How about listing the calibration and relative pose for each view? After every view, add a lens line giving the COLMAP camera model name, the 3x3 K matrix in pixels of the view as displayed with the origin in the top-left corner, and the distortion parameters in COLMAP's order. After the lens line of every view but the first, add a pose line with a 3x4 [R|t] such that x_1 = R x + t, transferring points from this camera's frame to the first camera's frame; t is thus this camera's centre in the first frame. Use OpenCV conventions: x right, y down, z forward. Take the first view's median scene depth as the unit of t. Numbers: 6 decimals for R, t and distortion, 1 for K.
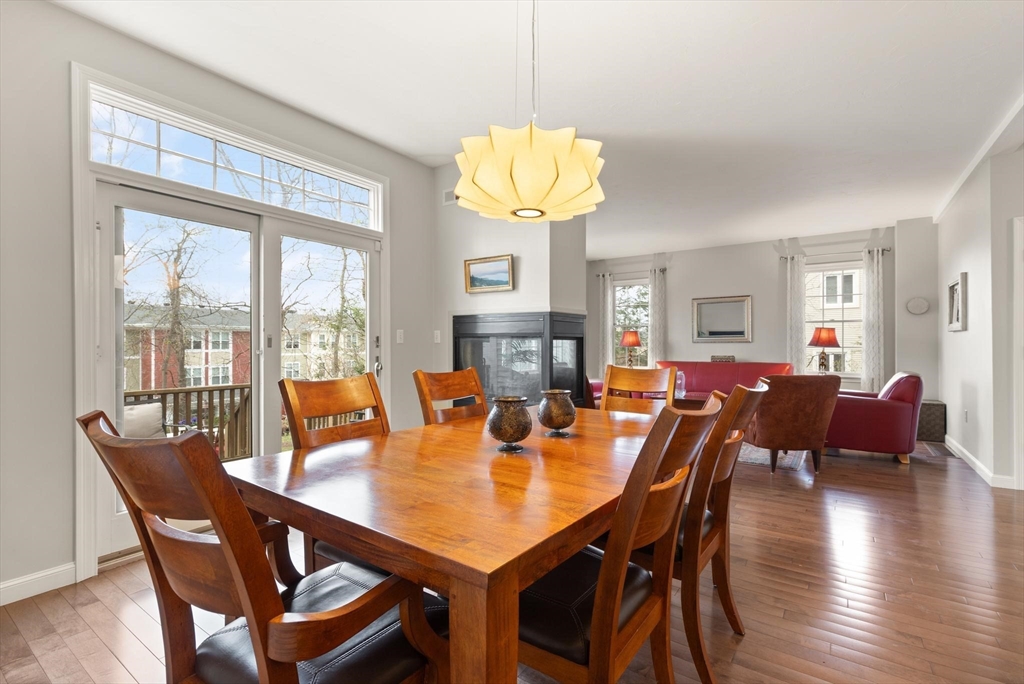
lens RADIAL K [[464.3, 0, 517.0], [0, 464.3, 342.2], [0, 0, 1]] dist [0.004490, -0.000843]
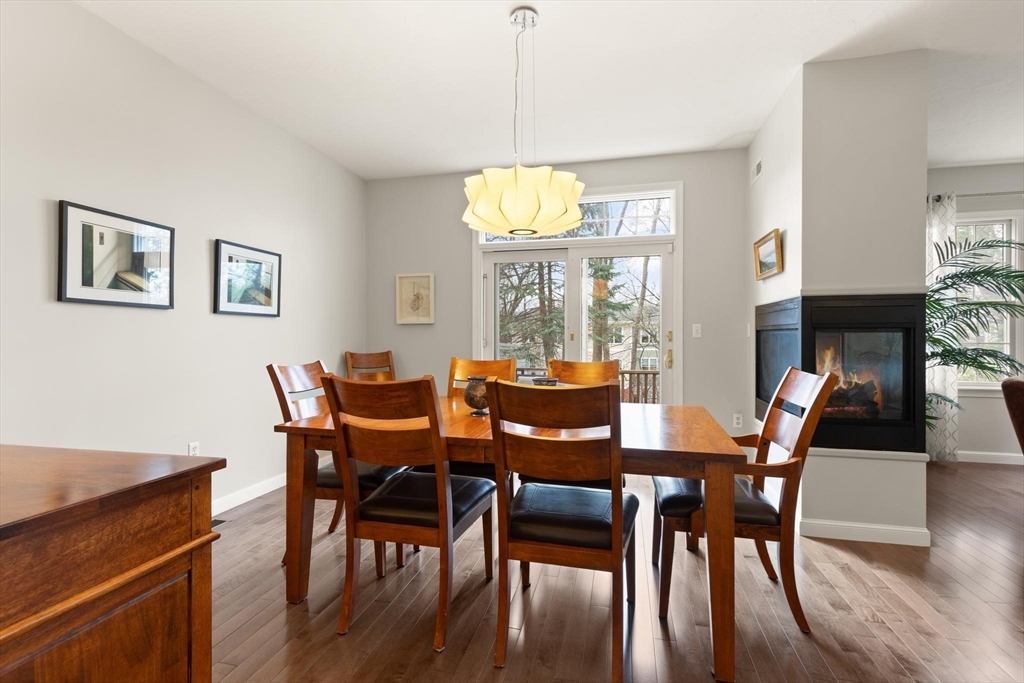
lens RADIAL K [[464.3, 0, 517.0], [0, 464.3, 341.7], [0, 0, 1]] dist [0.004490, -0.000843]
pose [[0.368096, 0.010293, -0.929731, 0.530509], [0.005525, 0.999897, 0.013258, -0.003362], [0.929771, -0.010017, 0.368001, 0.238466]]
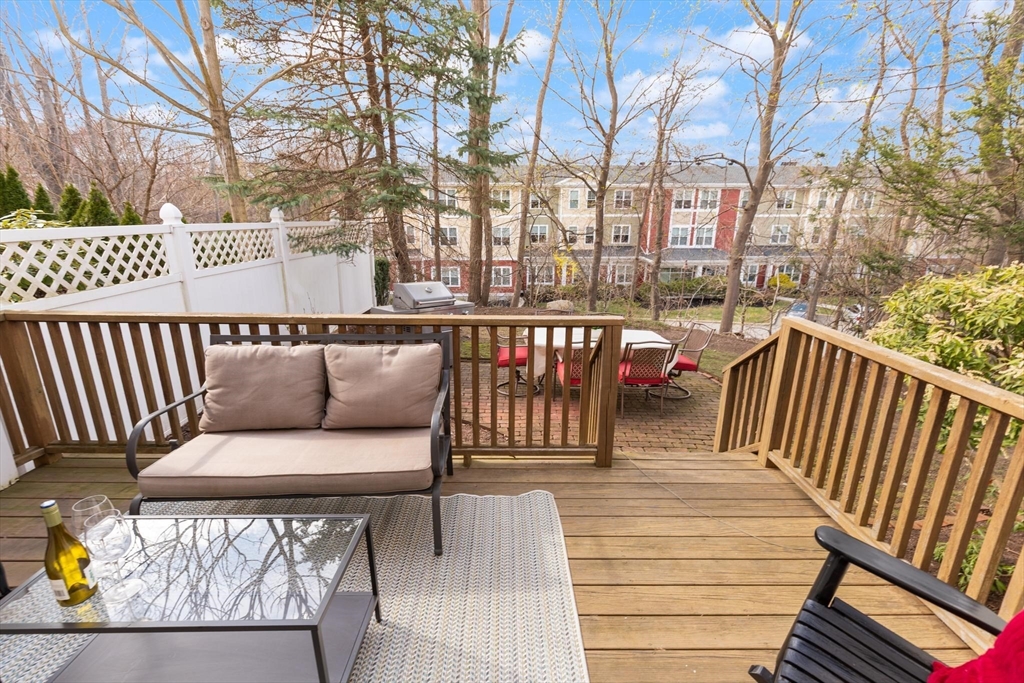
lens RADIAL K [[464.3, 0, 517.0], [0, 464.3, 341.7], [0, 0, 1]] dist [0.004490, -0.000843]
pose [[0.572429, 0.244092, -0.782780, -0.311466], [-0.005459, 0.955776, 0.294045, -0.031284], [0.819936, -0.164046, 0.548446, 0.851622]]
